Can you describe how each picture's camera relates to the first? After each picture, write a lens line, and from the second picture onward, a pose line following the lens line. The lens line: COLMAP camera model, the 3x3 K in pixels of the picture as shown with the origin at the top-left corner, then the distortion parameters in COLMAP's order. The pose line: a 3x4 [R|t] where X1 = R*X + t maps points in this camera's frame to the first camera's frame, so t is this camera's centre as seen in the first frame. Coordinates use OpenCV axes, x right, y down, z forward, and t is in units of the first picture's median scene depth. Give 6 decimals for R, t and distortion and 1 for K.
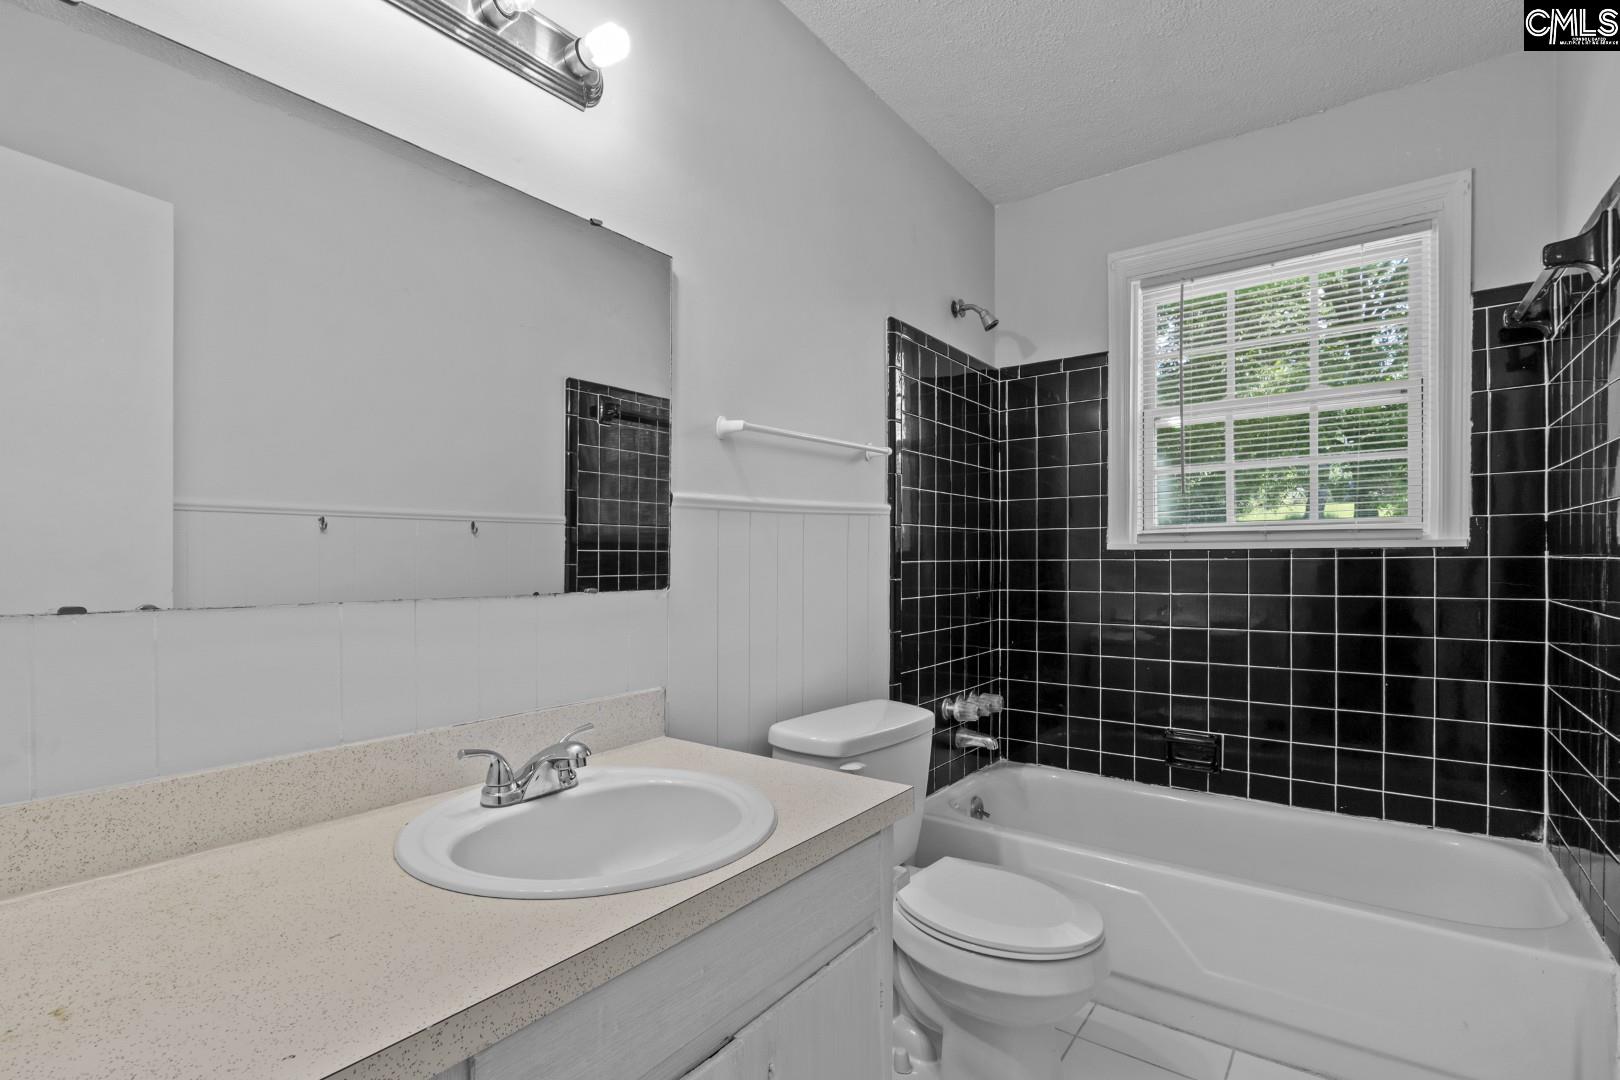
lens RADIAL K [[759.3, 0, 810.8], [0, 759.3, 550.8], [0, 0, 1]] dist [-0.003118, -0.001165]
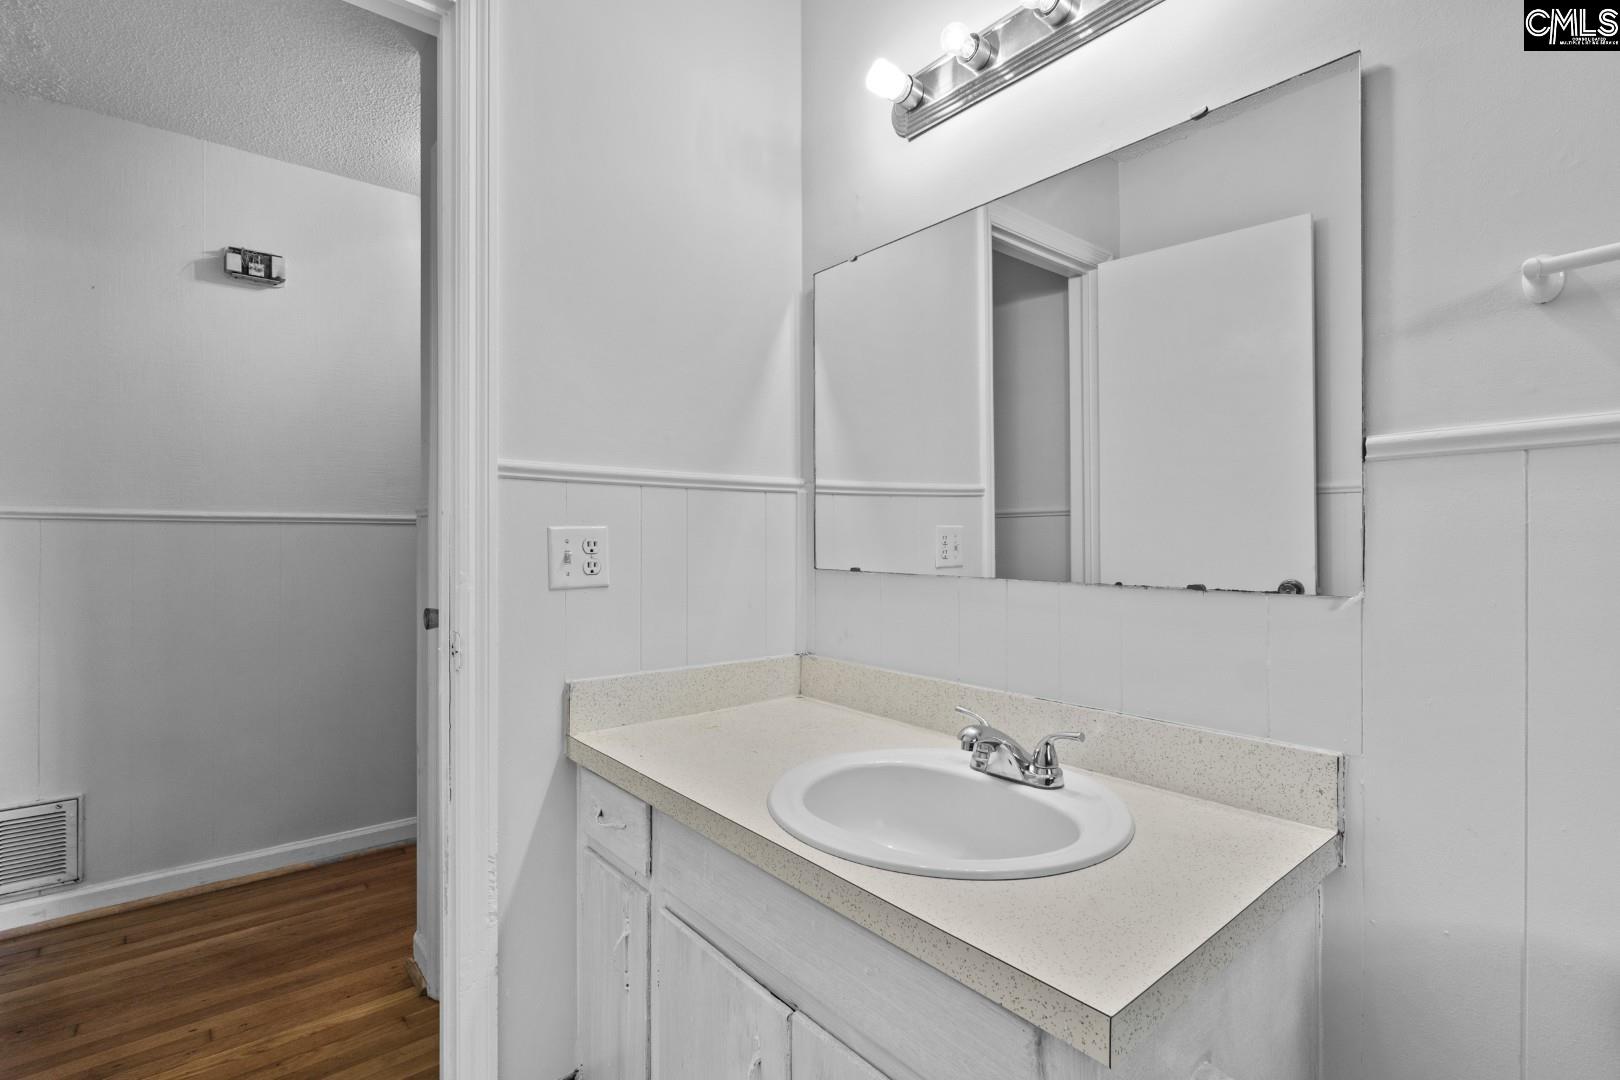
lens RADIAL K [[759.3, 0, 811.5], [0, 759.3, 537.8], [0, 0, 1]] dist [-0.003118, -0.001165]
pose [[-0.240437, -0.007914, -0.970632, 0.797719], [0.001194, 0.999964, -0.008449, 0.010505], [0.970664, -0.003190, -0.240419, 1.134141]]
